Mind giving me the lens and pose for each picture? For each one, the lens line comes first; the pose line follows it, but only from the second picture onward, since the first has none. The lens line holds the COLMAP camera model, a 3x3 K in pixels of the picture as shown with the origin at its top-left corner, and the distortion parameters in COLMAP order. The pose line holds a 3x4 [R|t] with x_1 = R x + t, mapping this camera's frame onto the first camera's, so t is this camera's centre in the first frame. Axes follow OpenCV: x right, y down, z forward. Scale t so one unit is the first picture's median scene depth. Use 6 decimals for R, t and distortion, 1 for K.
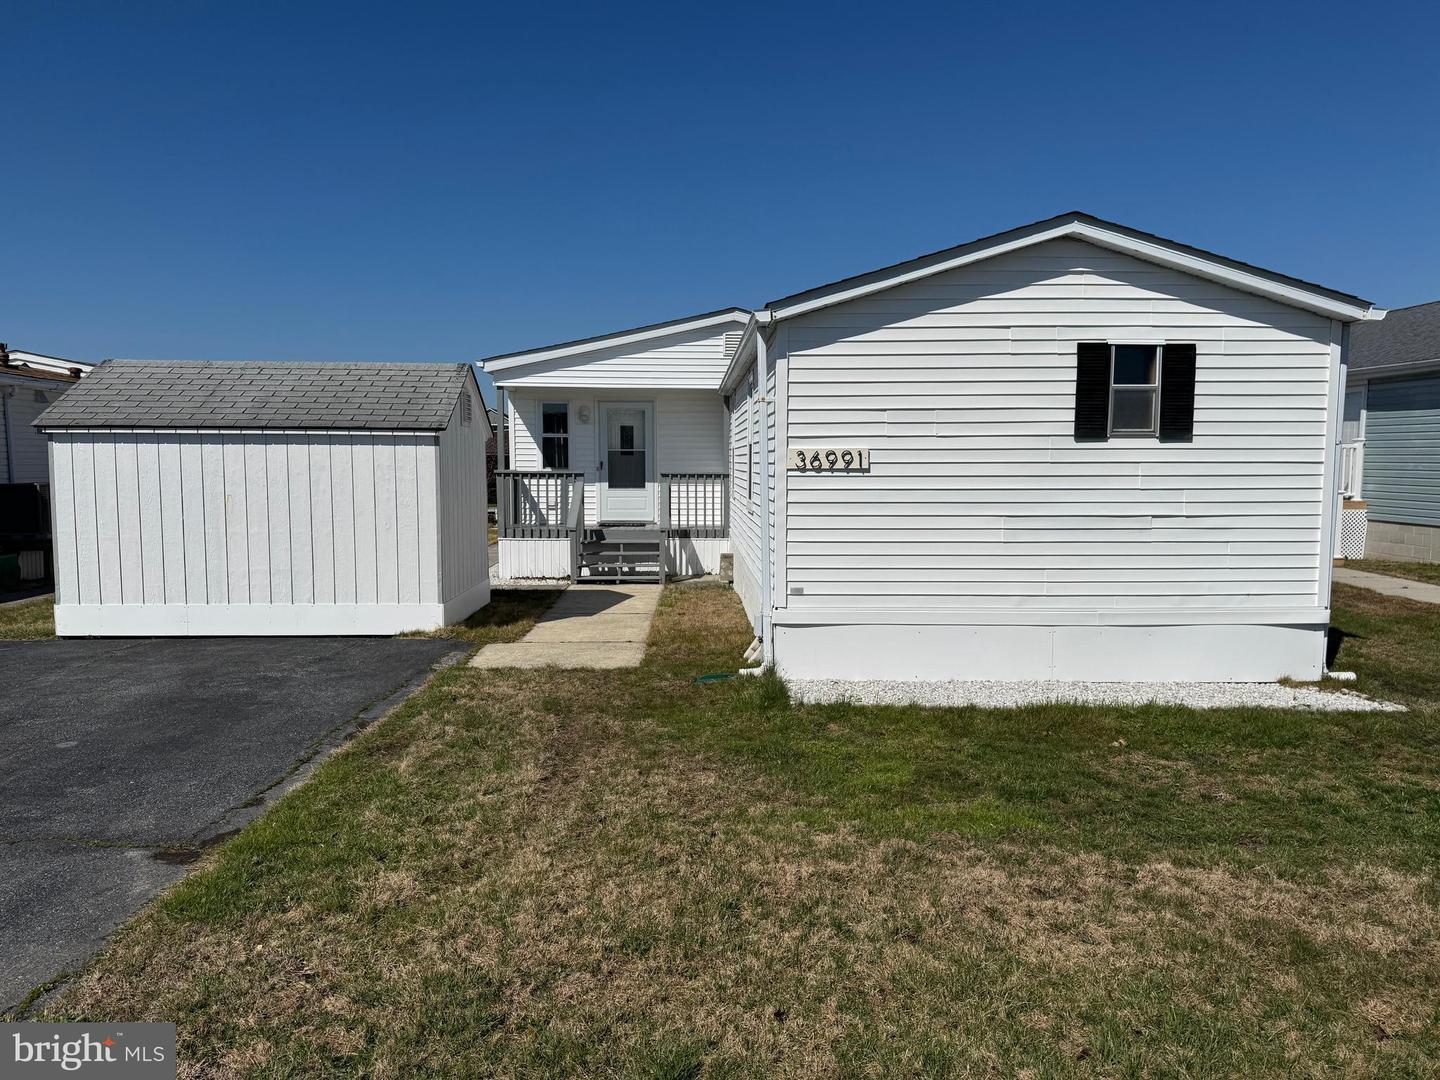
lens RADIAL K [[1004.4, 0, 712.5], [0, 1004.4, 548.1], [0, 0, 1]] dist [0.137793, -0.209387]
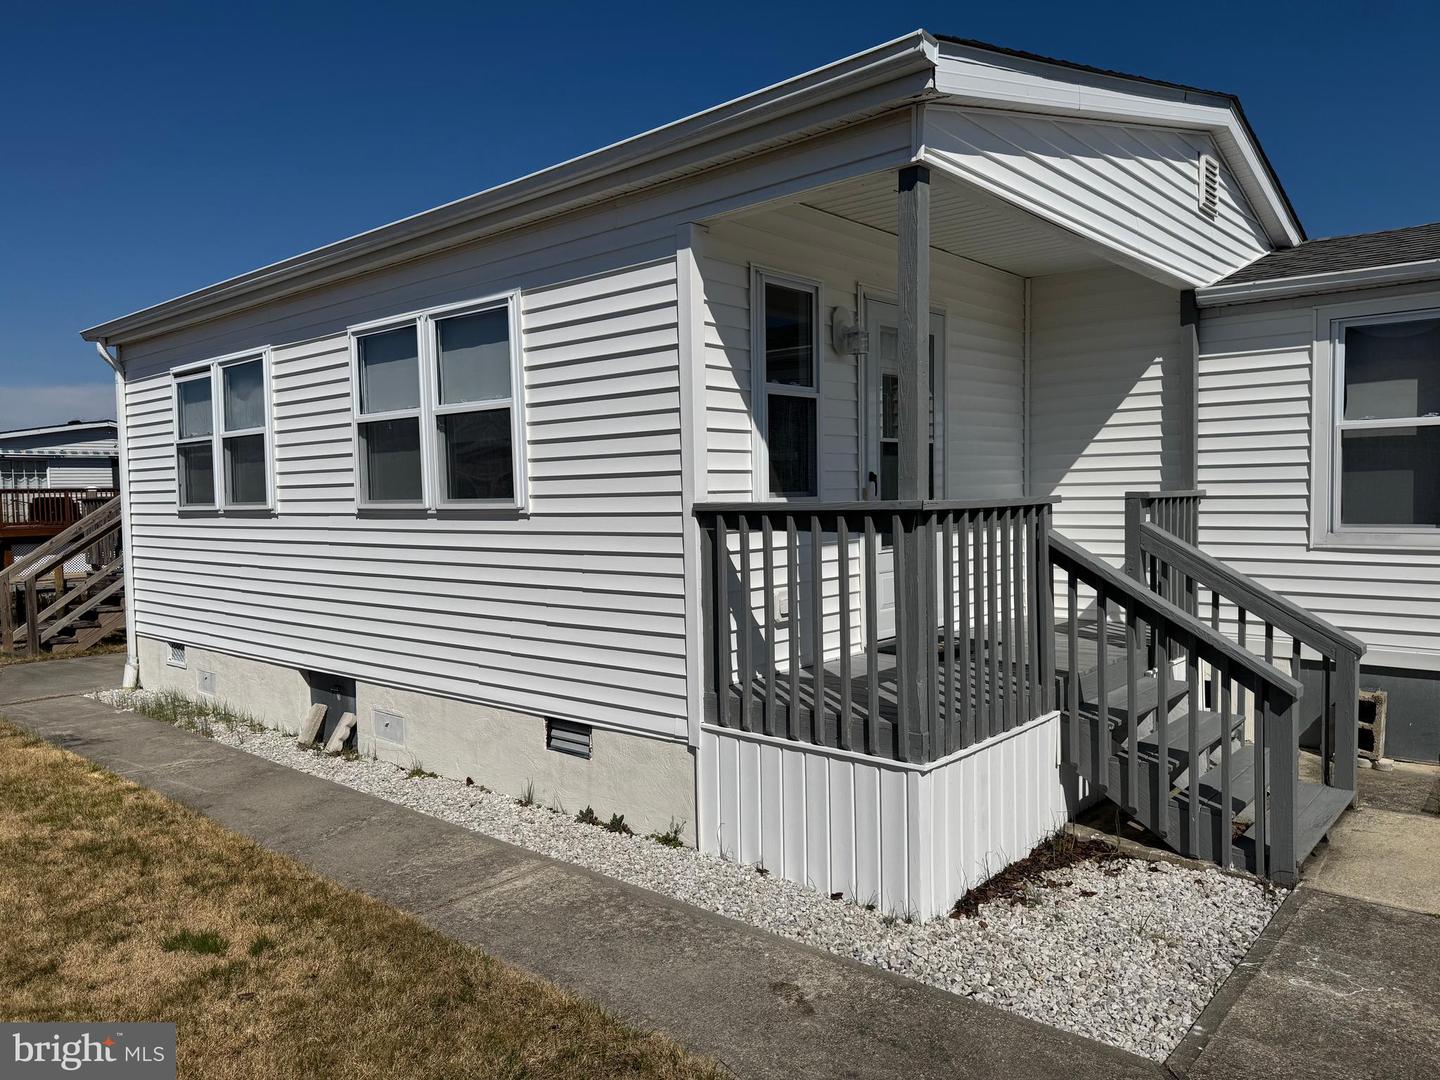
lens RADIAL K [[1004.4, 0, 712.5], [0, 1004.4, 548.1], [0, 0, 1]] dist [0.137793, -0.209387]
pose [[0.673688, -0.053458, 0.737080, -0.550216], [0.086553, 0.996224, -0.006857, -0.084581], [-0.733930, 0.068416, 0.675771, 1.091767]]
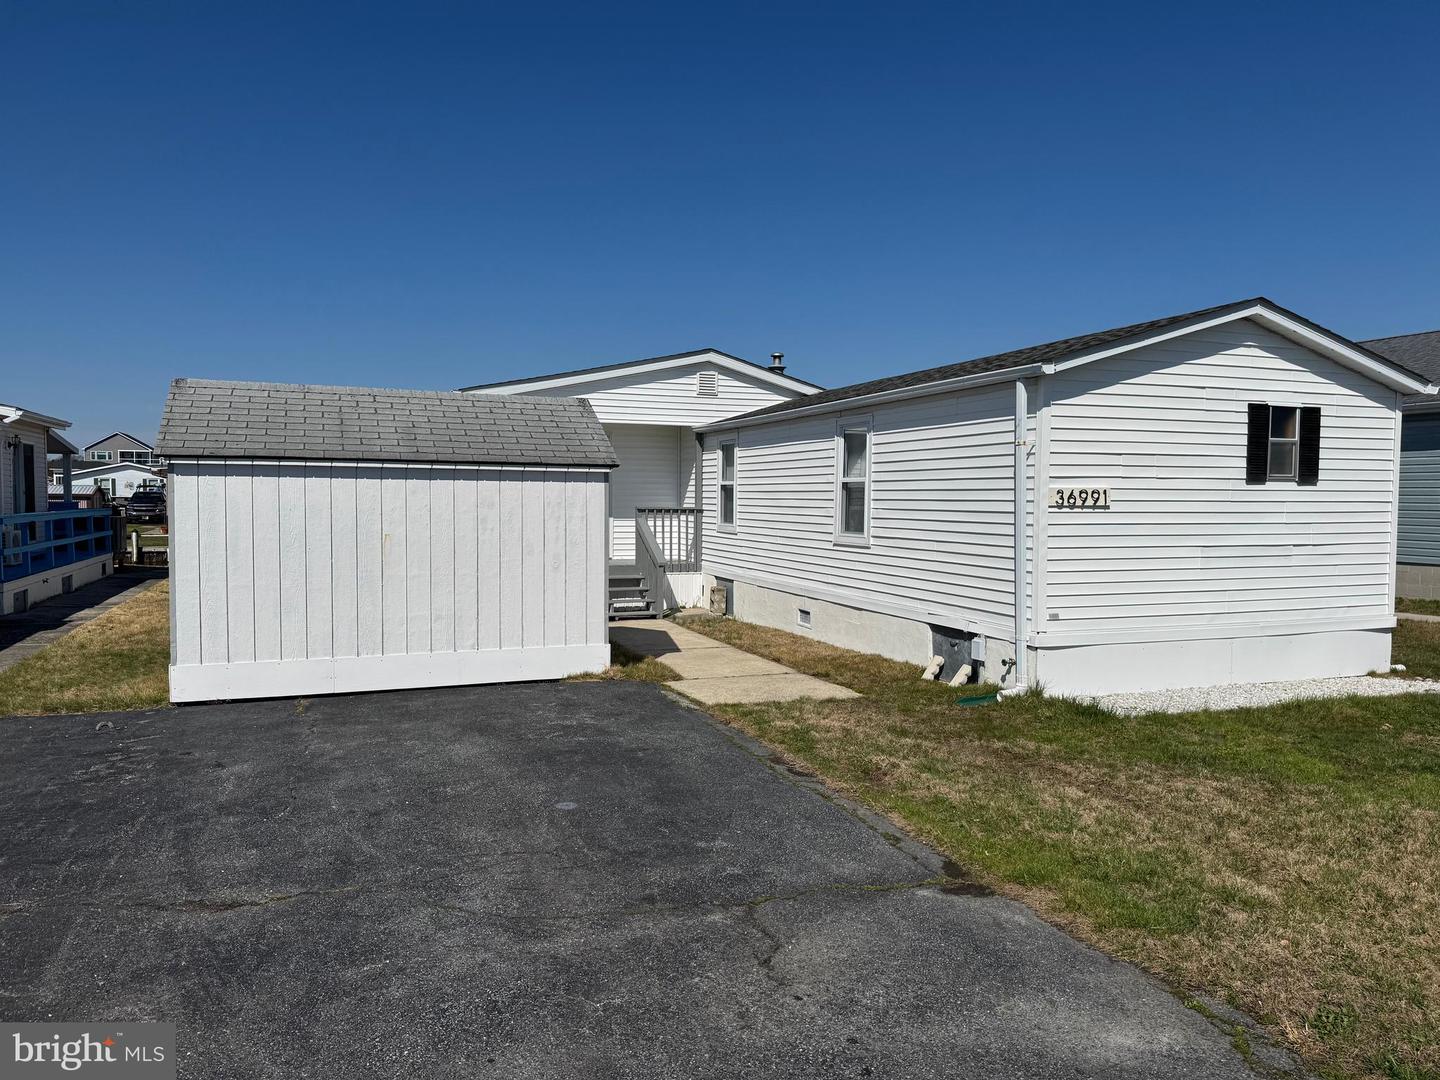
lens RADIAL K [[1002.5, 0, 710.9], [0, 1002.5, 541.0], [0, 0, 1]] dist [0.119026, -0.173600]
pose [[0.944983, -0.010651, 0.326947, -0.389170], [0.023856, 0.999052, -0.036407, -0.004960], [-0.326249, 0.042204, 0.944341, 0.041670]]
